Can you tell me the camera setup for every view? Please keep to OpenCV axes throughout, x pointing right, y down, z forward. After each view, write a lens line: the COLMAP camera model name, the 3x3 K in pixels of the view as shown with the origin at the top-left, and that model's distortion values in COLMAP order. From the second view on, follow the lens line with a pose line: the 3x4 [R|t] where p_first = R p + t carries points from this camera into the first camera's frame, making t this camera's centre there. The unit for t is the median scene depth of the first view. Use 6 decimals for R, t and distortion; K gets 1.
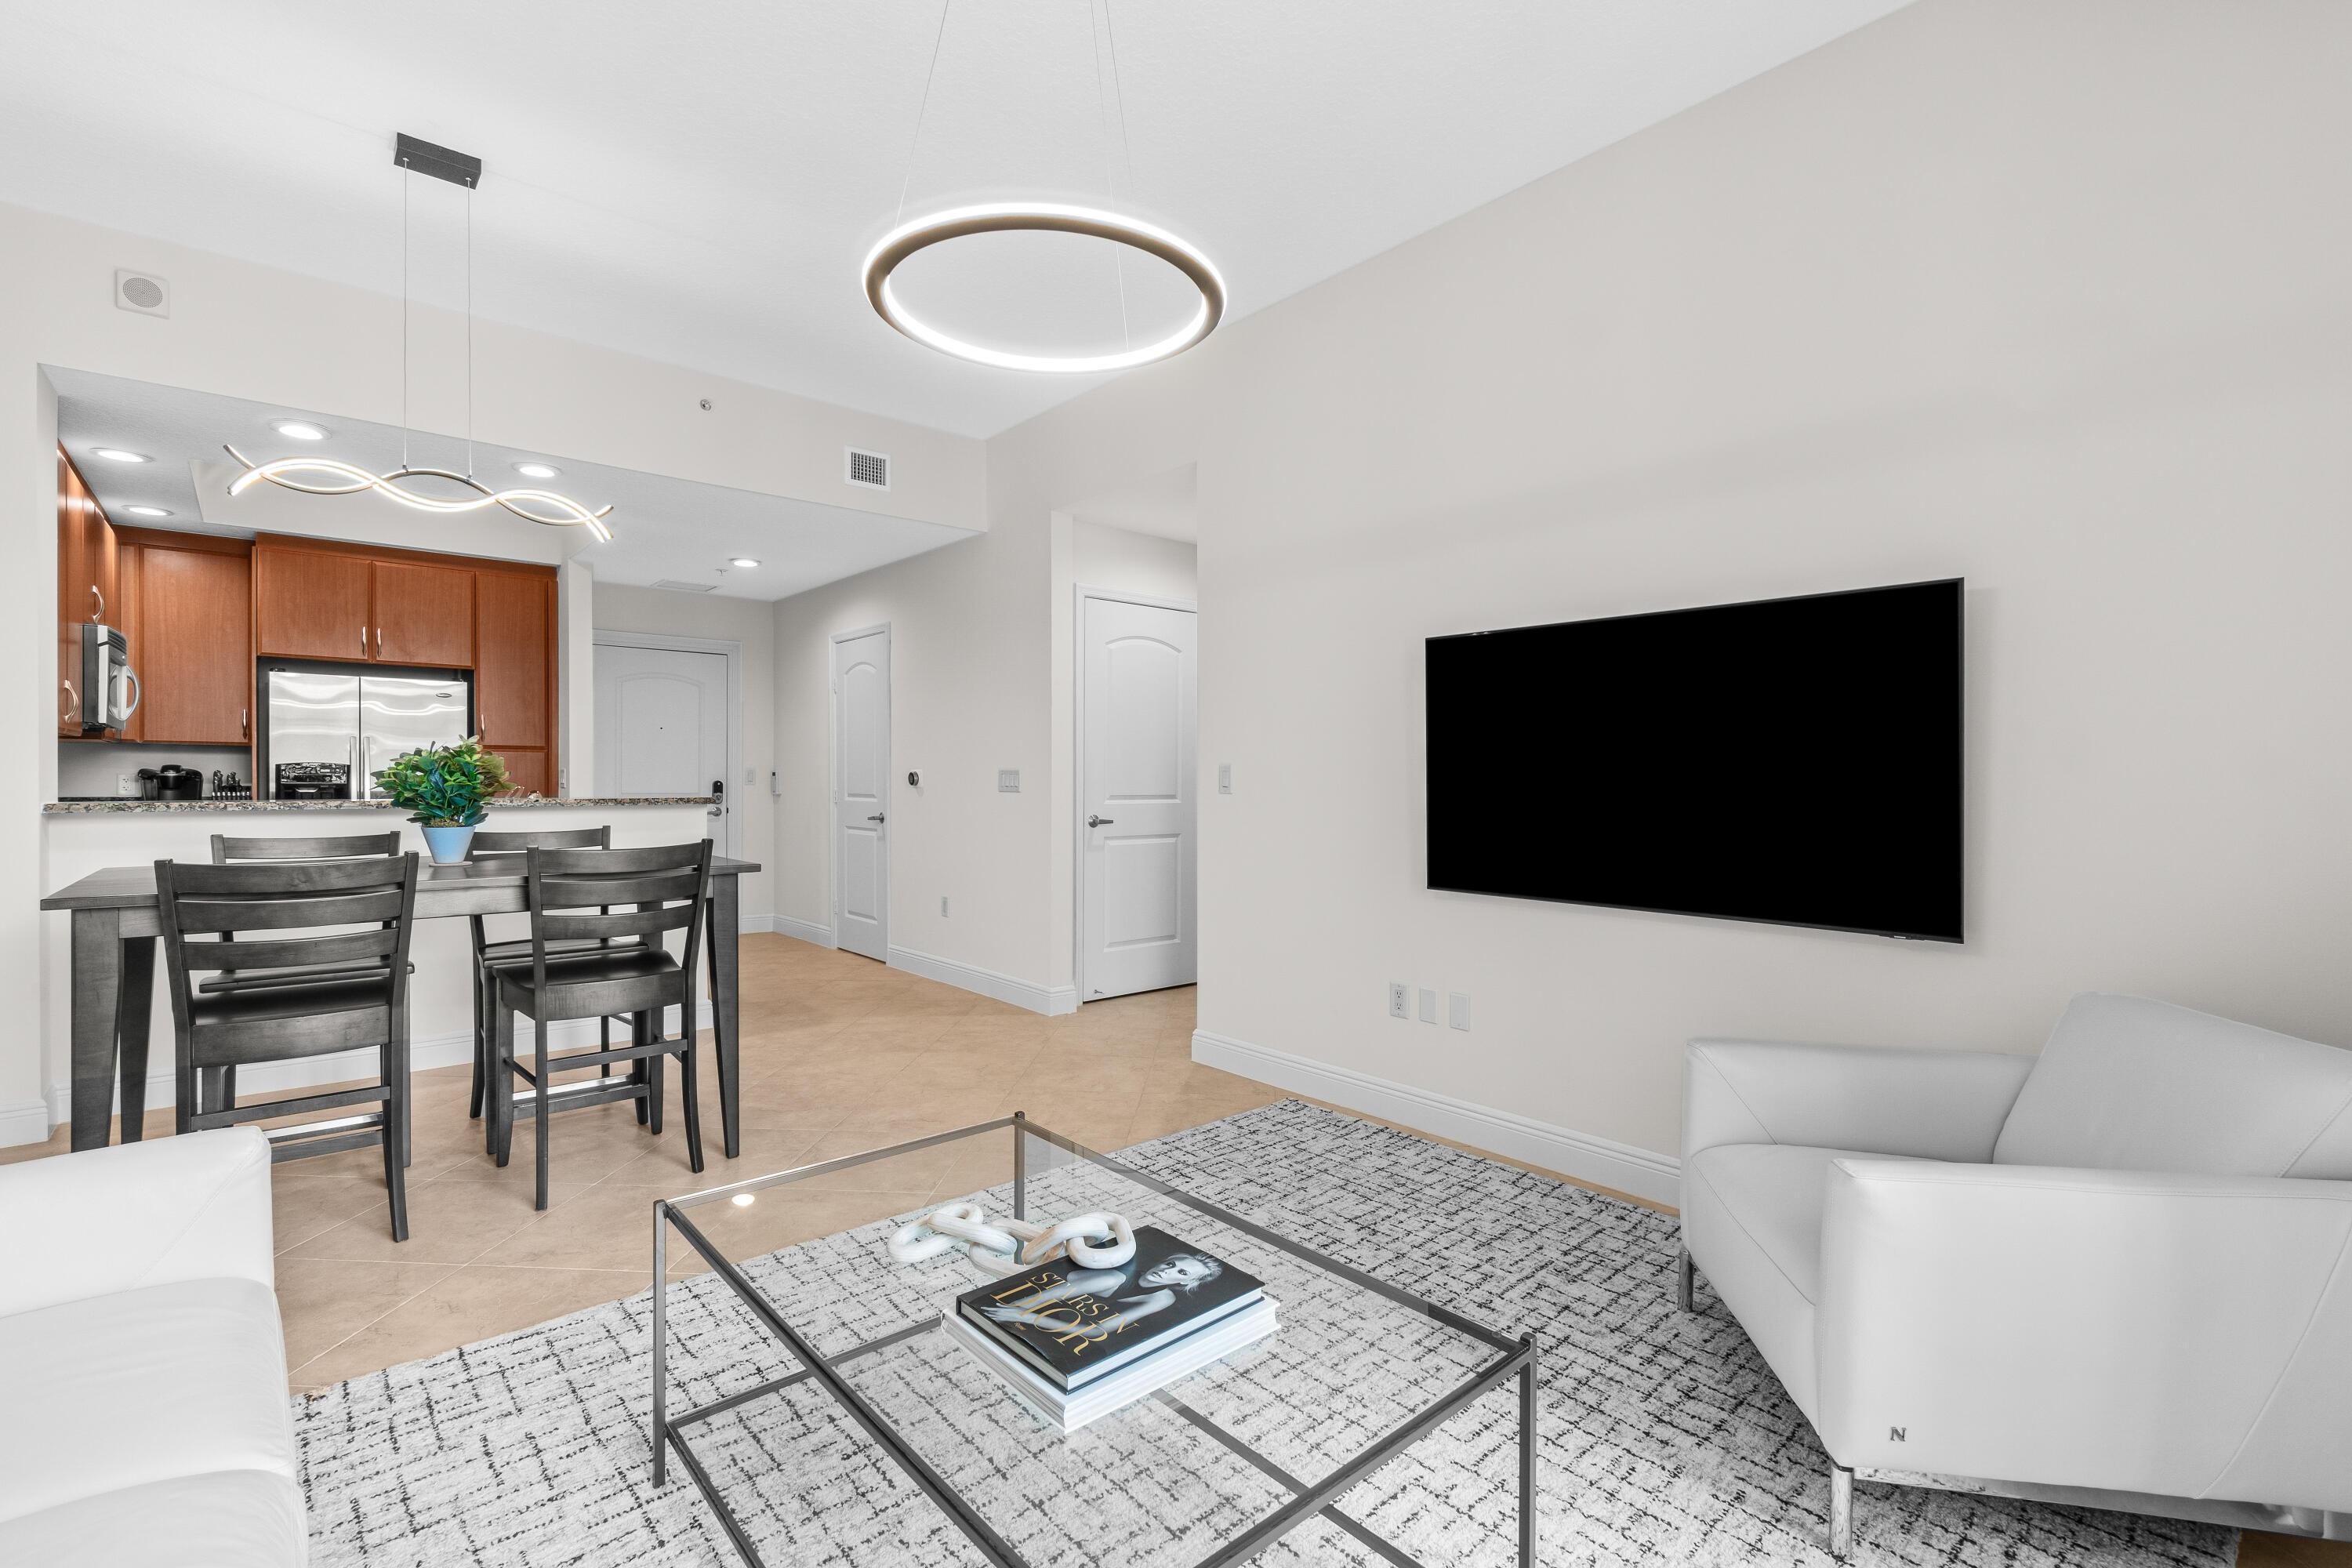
lens RADIAL K [[1034.7, 0, 1176.0], [0, 1034.7, 784.0], [0, 0, 1]] dist [-0.001358, -0.000049]
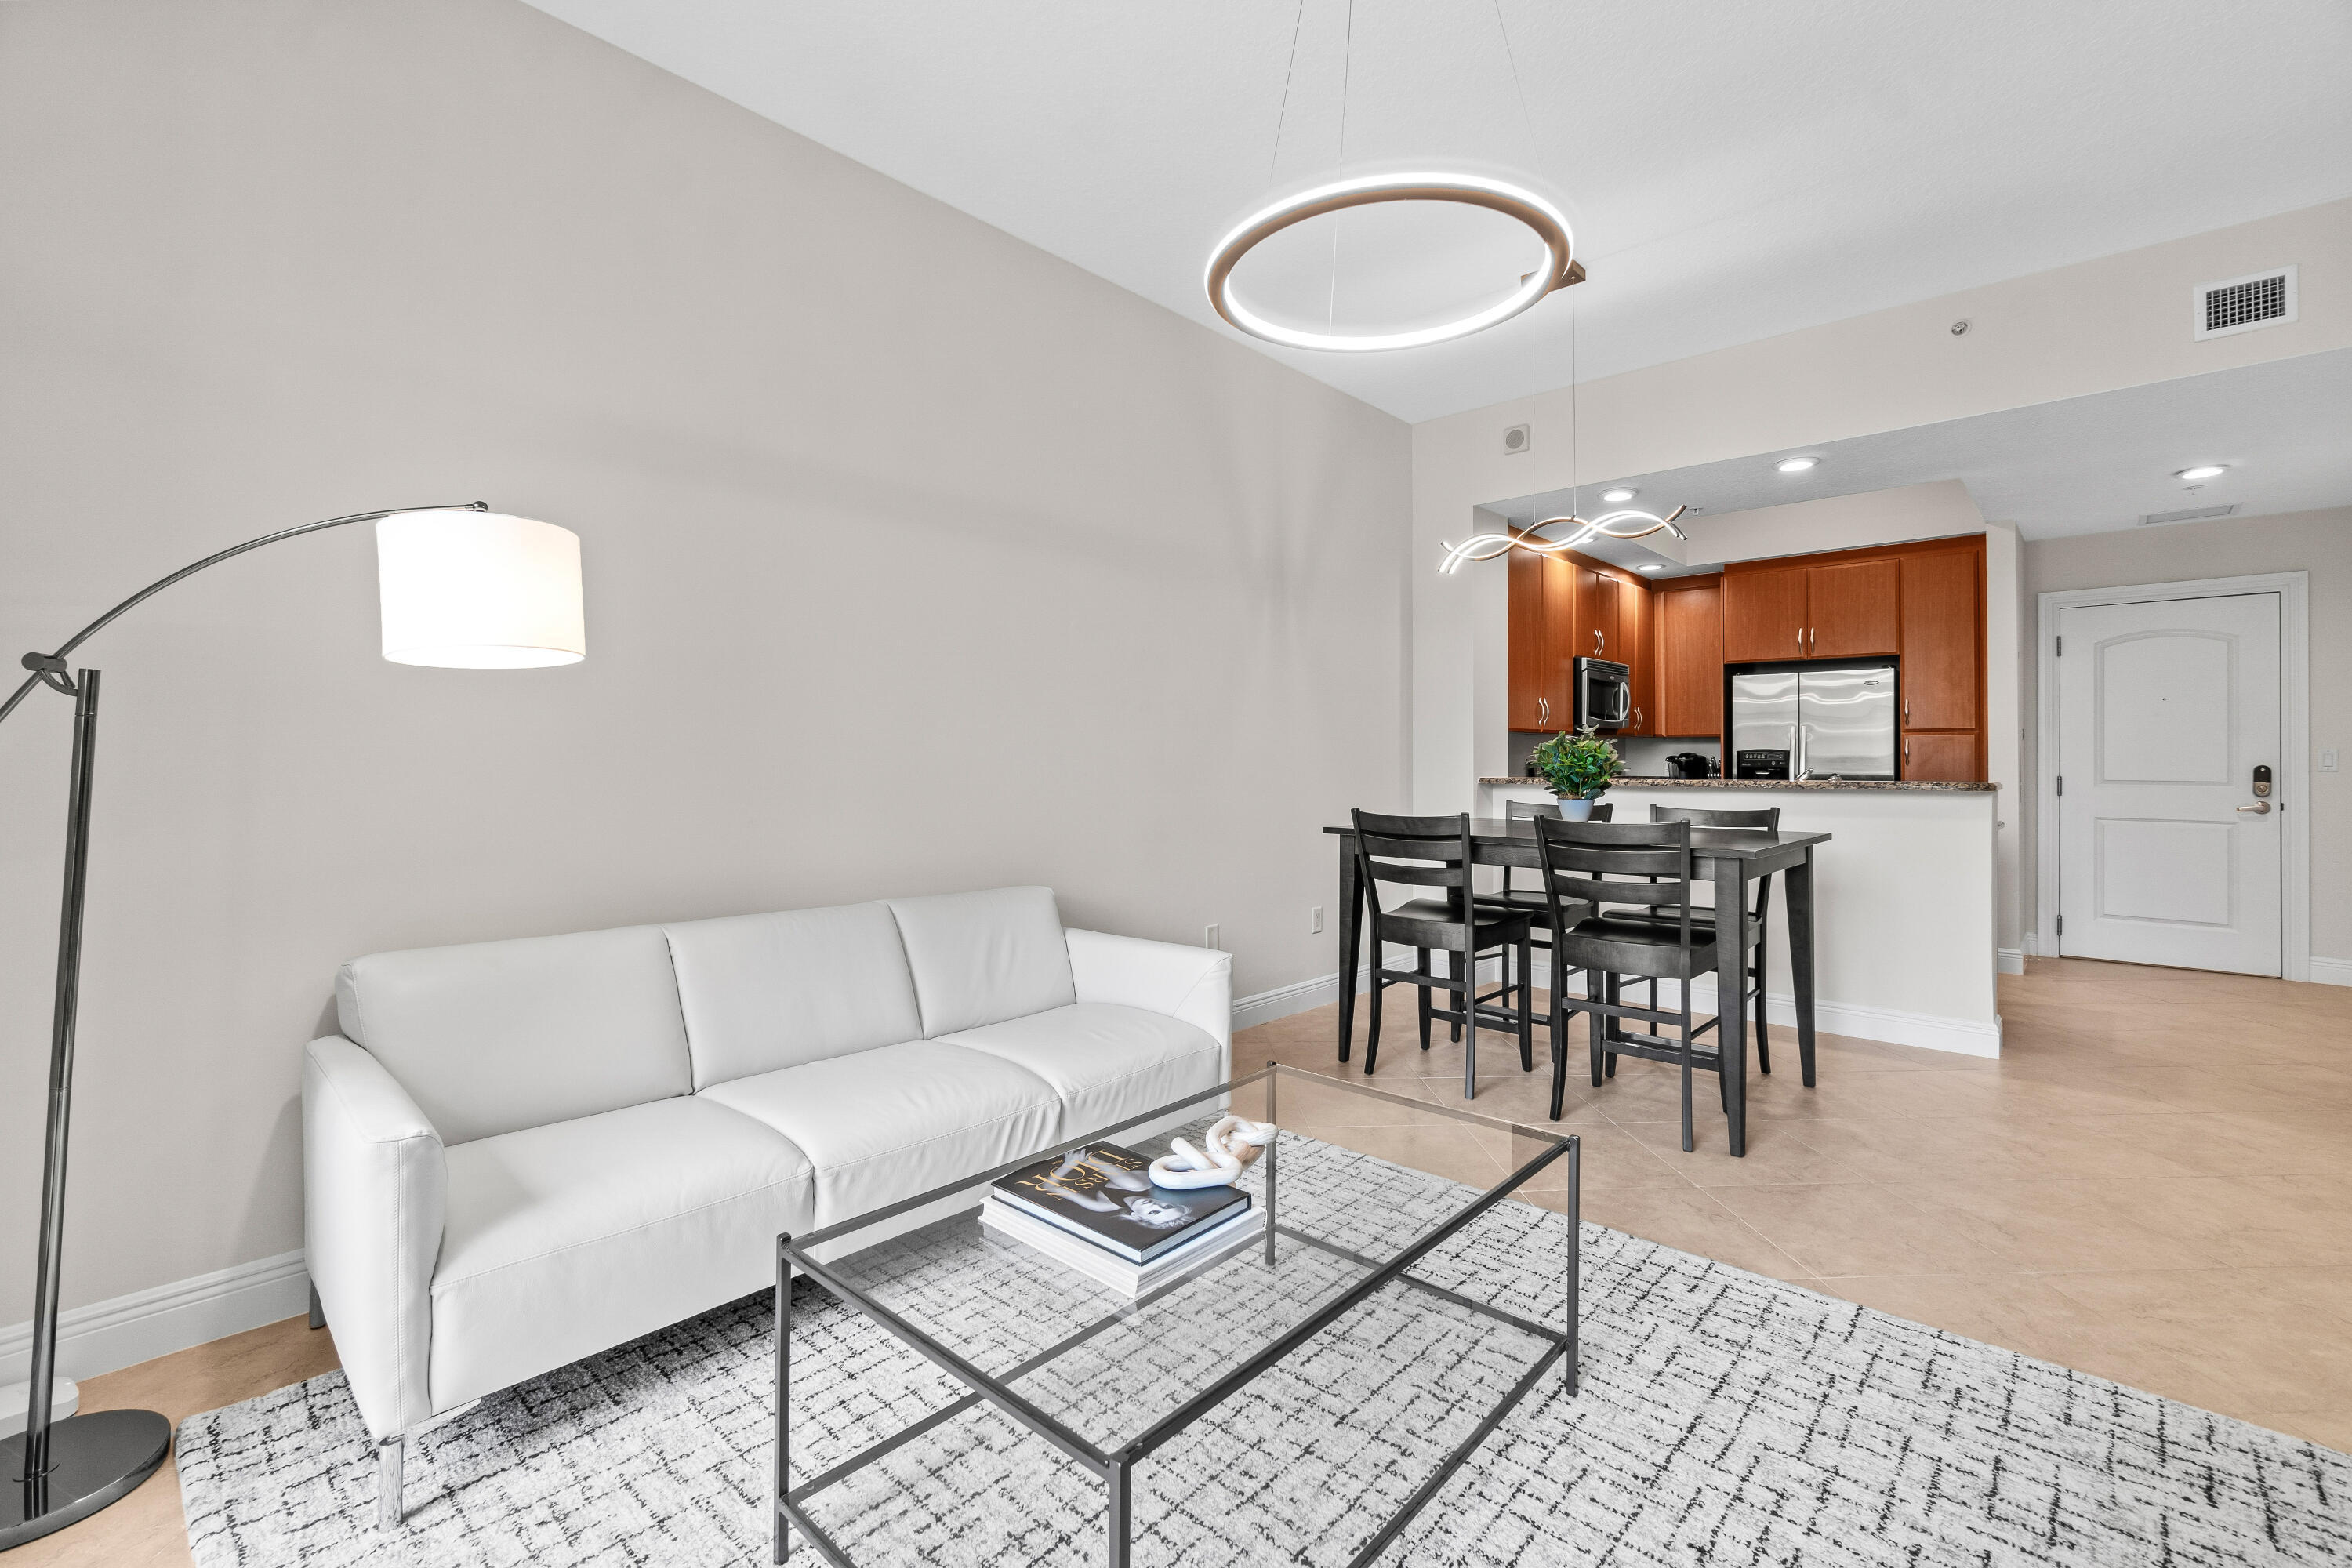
lens RADIAL K [[1019.0, 0, 1195.8], [0, 1019.0, 749.6], [0, 0, 1]] dist [0.002545, 0.000551]
pose [[0.117620, -0.014172, -0.992958, 0.457444], [-0.006075, 0.999869, -0.014991, 0.002681], [0.993040, 0.007796, 0.117518, 0.390569]]
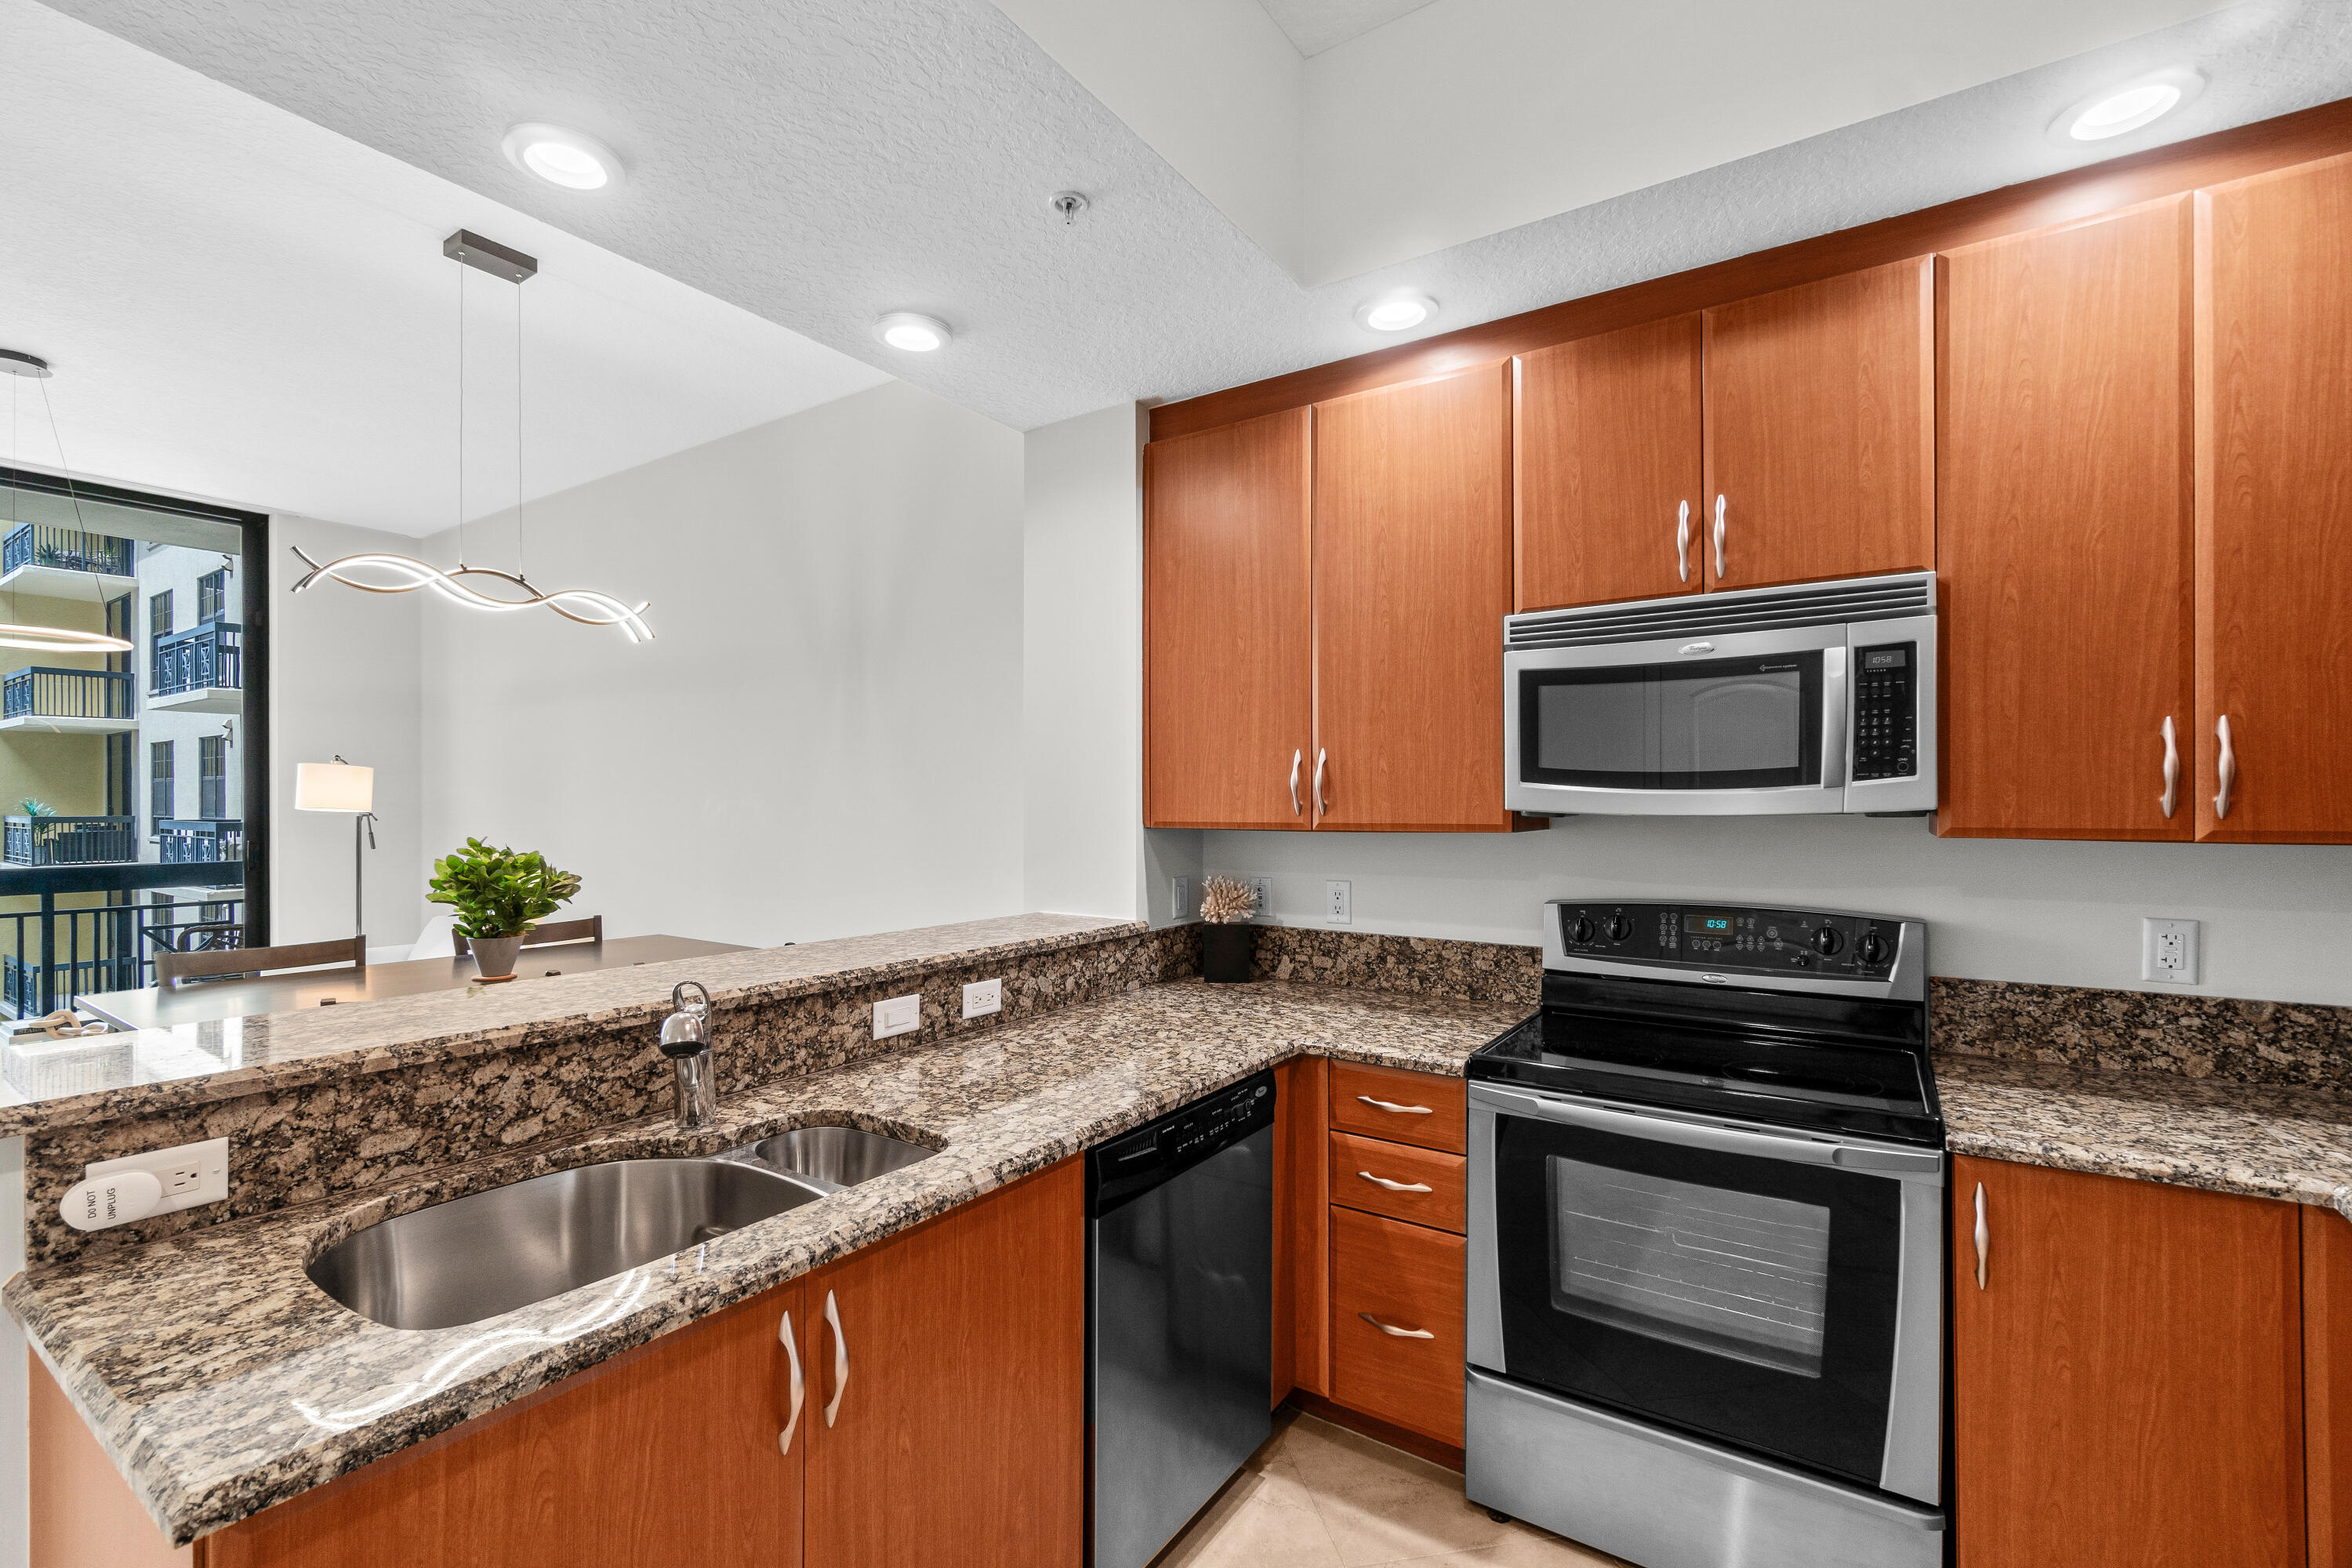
lens RADIAL K [[1036.0, 0, 1172.3], [0, 1036.0, 806.6], [0, 0, 1]] dist [-0.000642, -0.000368]
pose [[-0.967205, -0.005097, -0.253945, -1.032492], [-0.007416, 0.999939, 0.008177, -0.085486], [0.253888, 0.009792, -0.967184, 2.011530]]
